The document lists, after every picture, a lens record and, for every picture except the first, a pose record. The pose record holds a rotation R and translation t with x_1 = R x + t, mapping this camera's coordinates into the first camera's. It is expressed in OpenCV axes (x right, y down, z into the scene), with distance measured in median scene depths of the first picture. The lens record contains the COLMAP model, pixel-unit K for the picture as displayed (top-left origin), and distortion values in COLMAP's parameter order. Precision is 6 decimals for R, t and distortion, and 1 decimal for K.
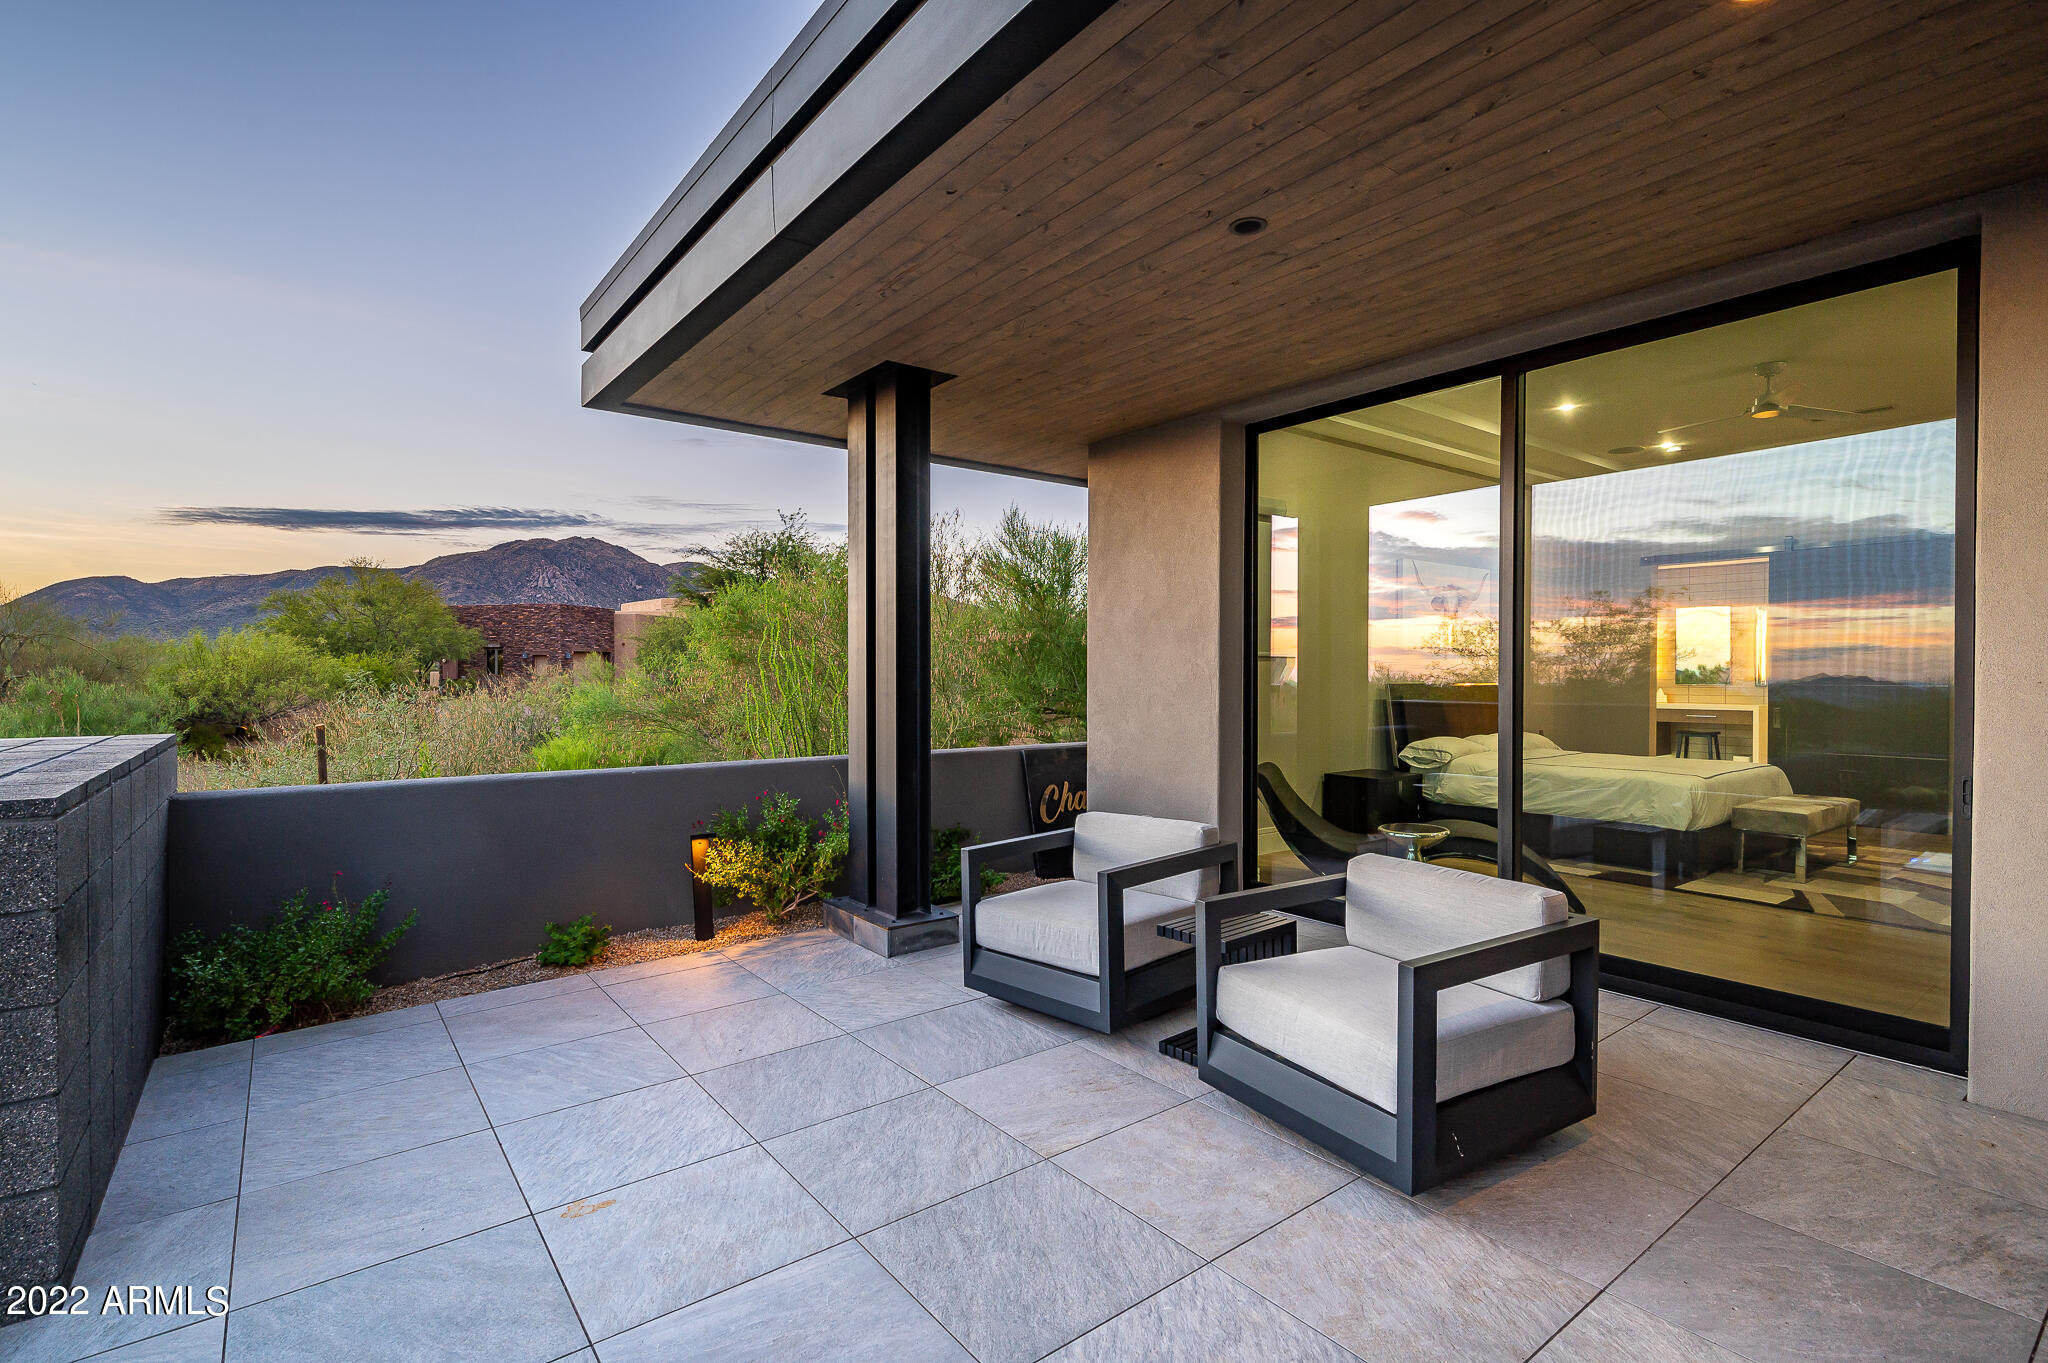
lens RADIAL K [[965.1, 0, 1027.9], [0, 965.1, 677.3], [0, 0, 1]] dist [-0.000692, -0.000089]
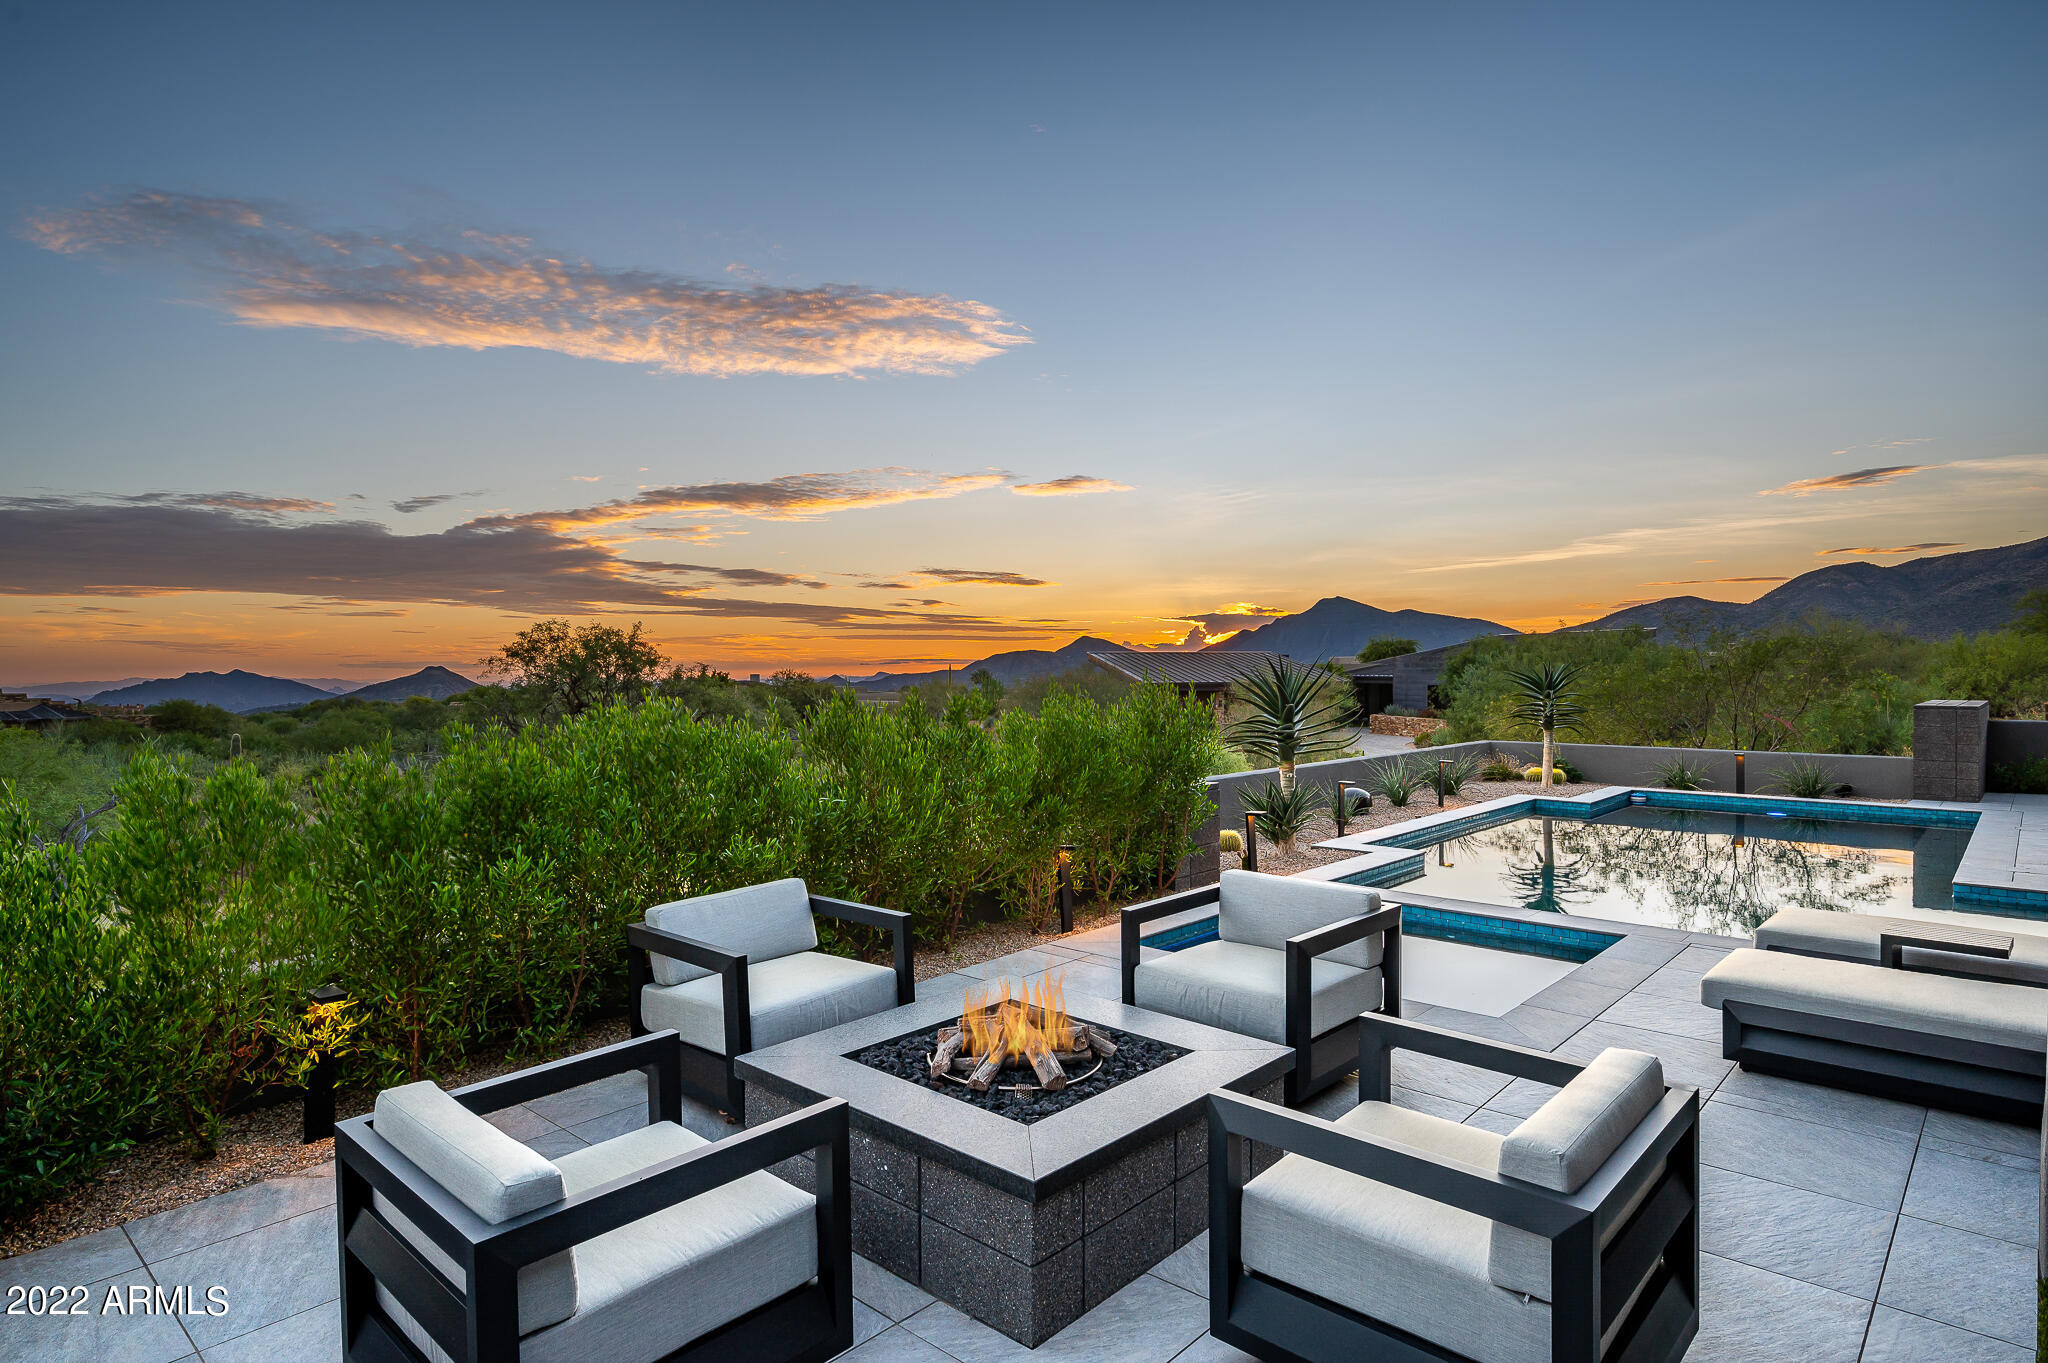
lens RADIAL K [[1129.9, 0, 1030.2], [0, 1129.9, 668.0], [0, 0, 1]] dist [0.006130, -0.001698]
pose [[0.183000, 0.001776, -0.983111, 0.431577], [-0.003983, 0.999992, 0.001065, -0.007700], [0.983105, 0.003721, 0.183006, -0.545539]]
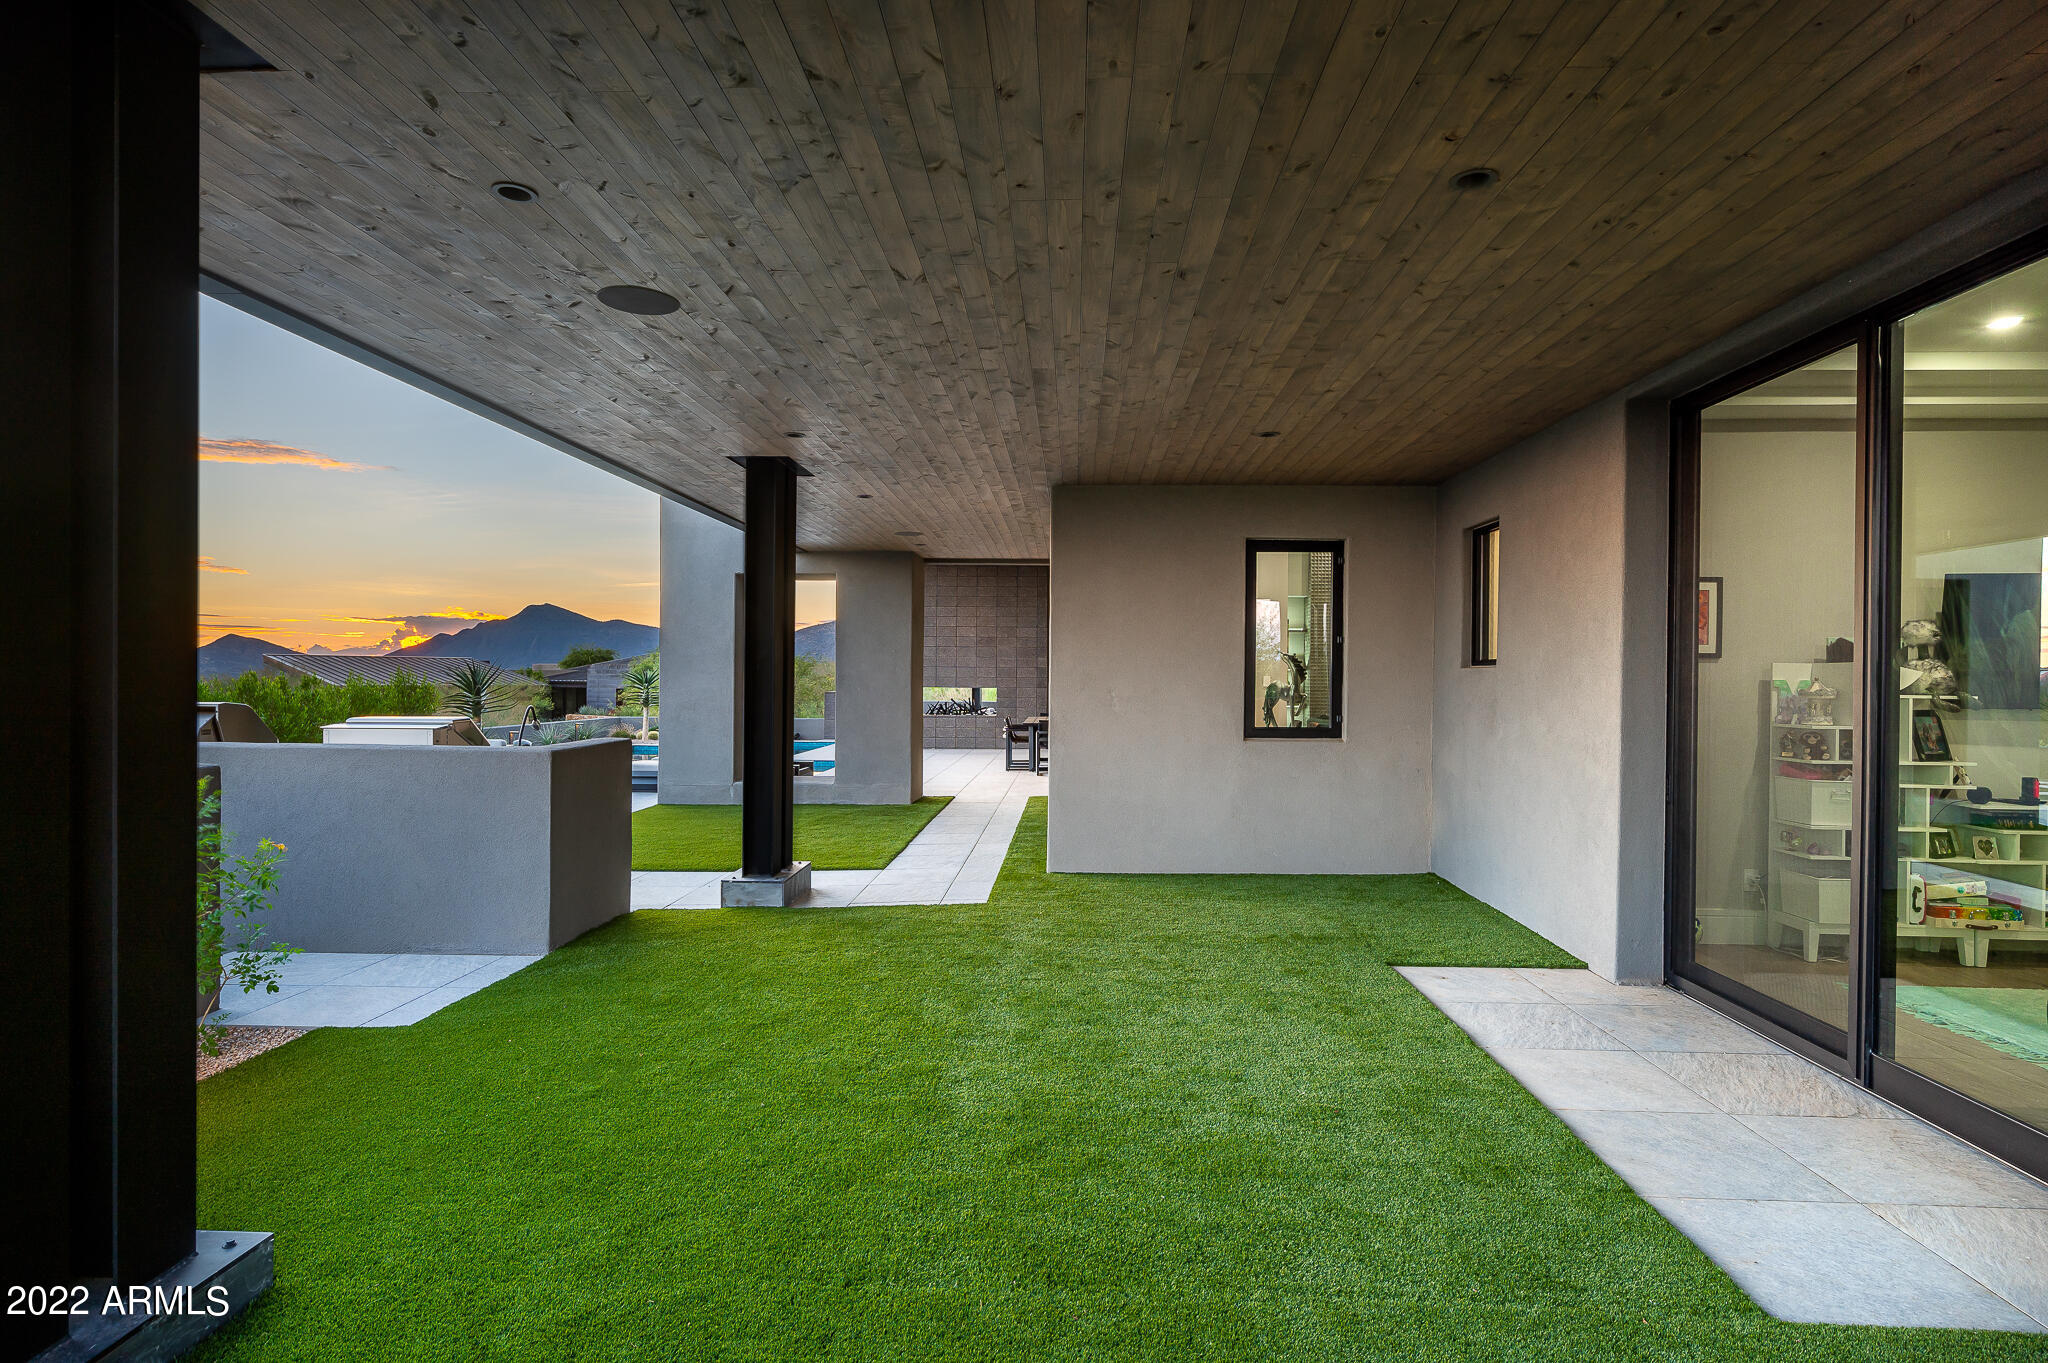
lens RADIAL K [[1076.5, 0, 1022.9], [0, 1076.5, 677.2], [0, 0, 1]] dist [0.000057, 0.000180]
pose [[0.762178, 0.008429, -0.647313, 0.865159], [-0.015095, 0.999875, -0.004753, -0.002287], [0.647192, 0.013393, 0.762209, -0.722494]]
